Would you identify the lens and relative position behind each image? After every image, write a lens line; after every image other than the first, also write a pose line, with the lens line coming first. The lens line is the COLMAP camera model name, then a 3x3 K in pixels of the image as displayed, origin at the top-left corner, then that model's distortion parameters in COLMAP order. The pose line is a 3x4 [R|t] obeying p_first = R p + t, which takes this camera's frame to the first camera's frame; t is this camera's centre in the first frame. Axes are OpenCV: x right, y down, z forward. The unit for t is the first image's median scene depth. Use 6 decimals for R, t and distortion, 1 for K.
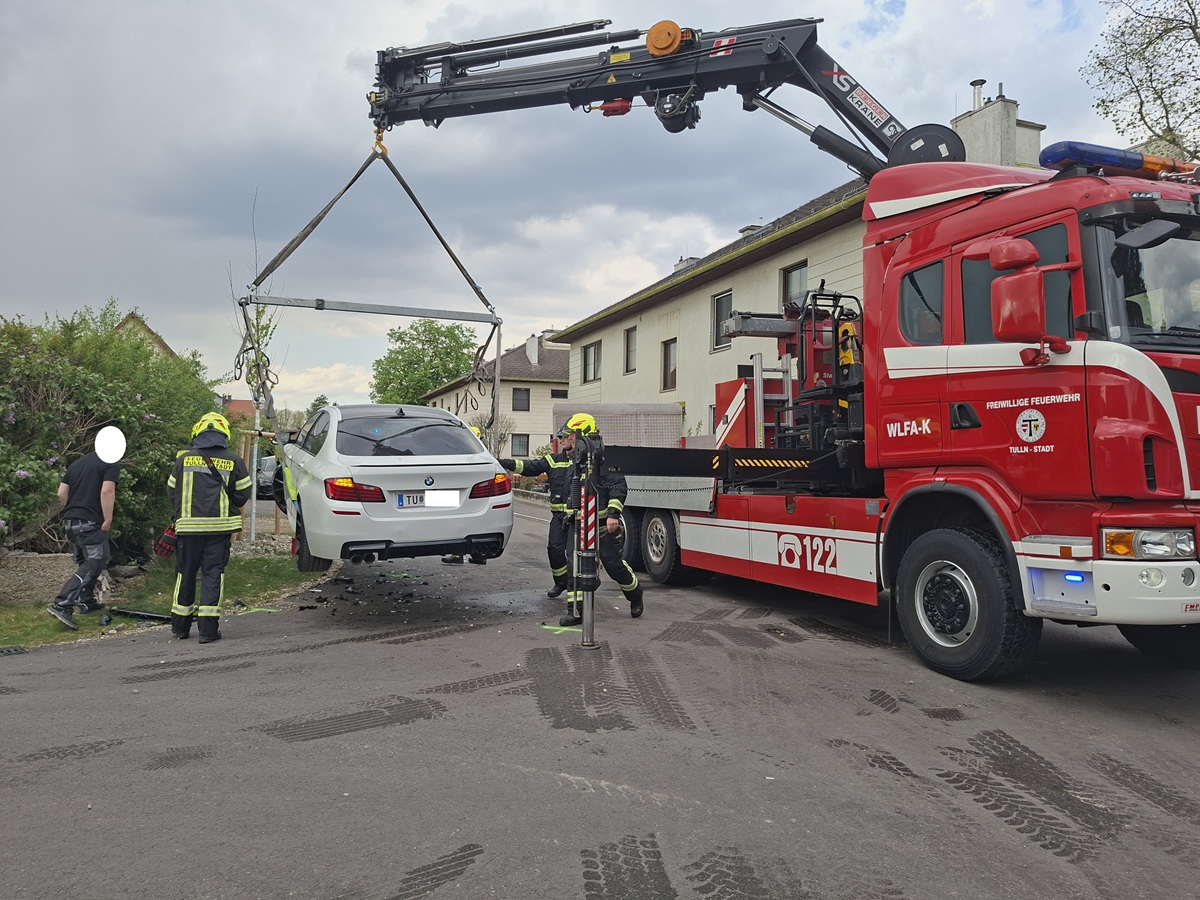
lens RADIAL K [[757.9, 0, 599.7], [0, 757.9, 423.9], [0, 0, 1]] dist [0.000471, -0.016420]
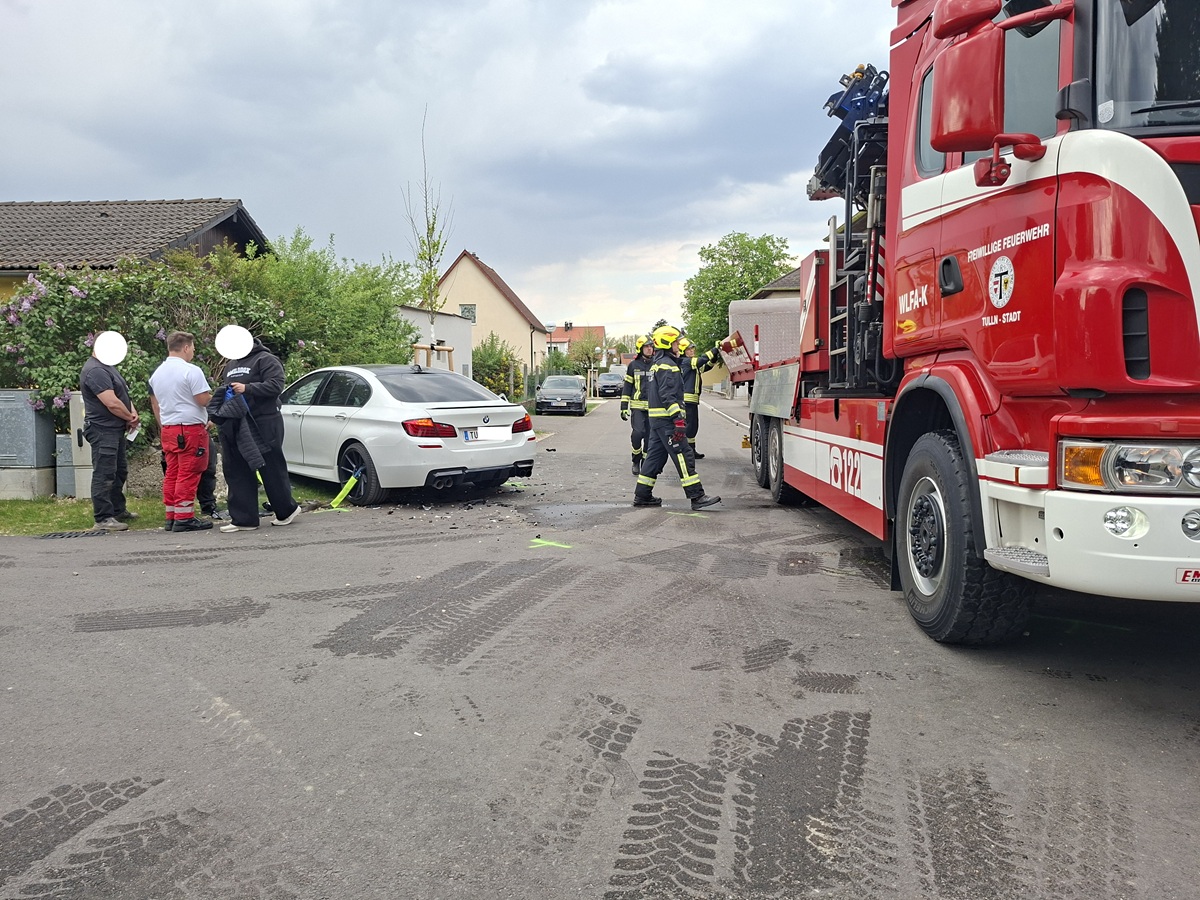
lens RADIAL K [[757.9, 0, 599.7], [0, 757.9, 423.9], [0, 0, 1]] dist [0.000471, -0.016420]
pose [[0.930446, 0.010168, -0.366288, 0.478424], [0.031585, 0.993669, 0.107817, 0.041233], [0.365066, -0.111887, 0.924234, 0.257315]]
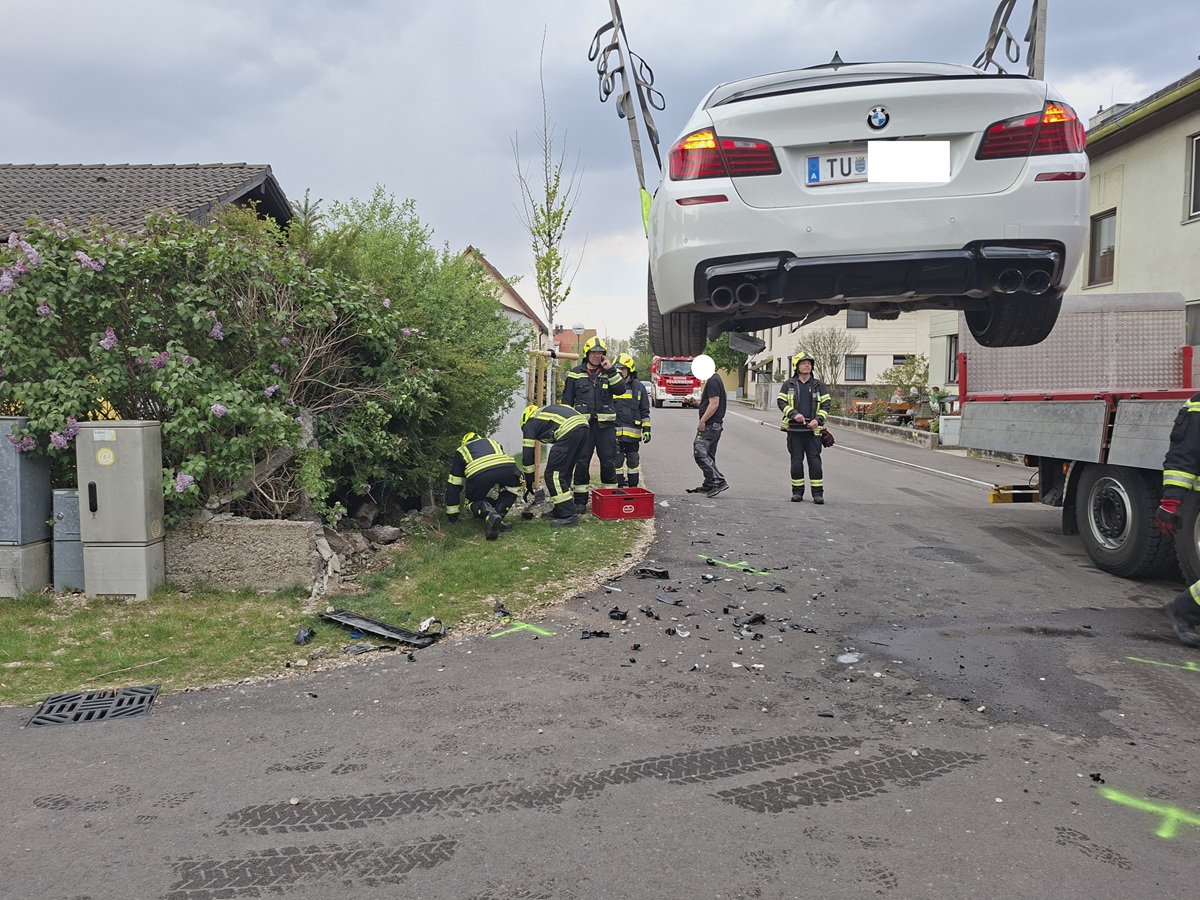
lens RADIAL K [[829.2, 0, 593.1], [0, 829.2, 444.5], [0, 0, 1]] dist [0.048362, -0.045836]
pose [[0.917287, 0.024778, -0.397454, -0.204118], [0.022290, 0.993303, 0.113370, 0.028079], [0.397602, -0.112852, 0.910592, 0.663964]]
